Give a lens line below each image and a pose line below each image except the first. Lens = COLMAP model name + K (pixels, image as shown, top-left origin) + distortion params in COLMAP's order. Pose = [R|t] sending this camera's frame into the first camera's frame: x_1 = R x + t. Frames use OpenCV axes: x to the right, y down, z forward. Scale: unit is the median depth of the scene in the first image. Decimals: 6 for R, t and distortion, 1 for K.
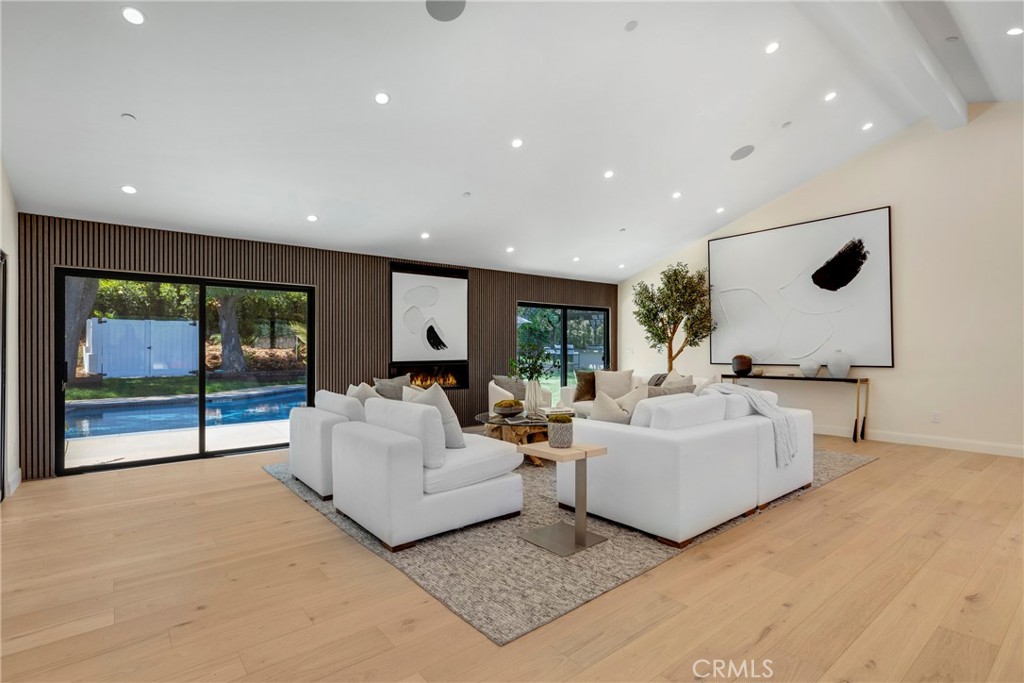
lens RADIAL K [[495.0, 0, 512.0], [0, 495.0, 341.5], [0, 0, 1]] dist [0.000460, 0.000003]
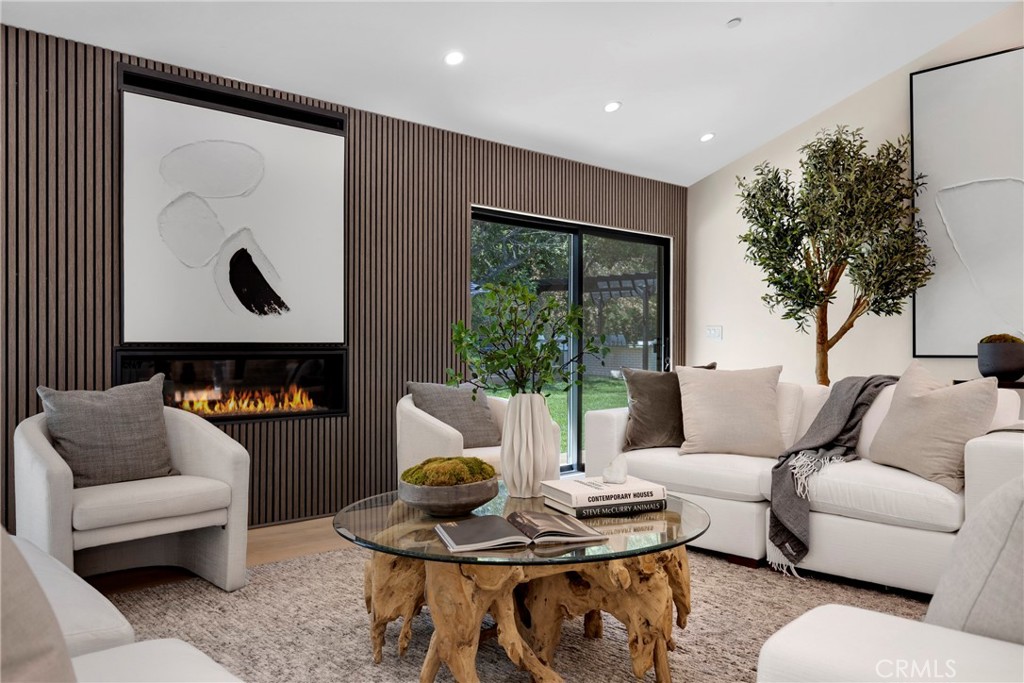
lens RADIAL K [[776.5, 0, 512.0], [0, 776.5, 341.5], [0, 0, 1]] dist [-0.002556, -0.000819]
pose [[0.997357, 0.003405, 0.072581, -0.002239], [-0.003907, 0.999969, 0.006776, 0.031496], [-0.072556, -0.007042, 0.997339, 0.380302]]
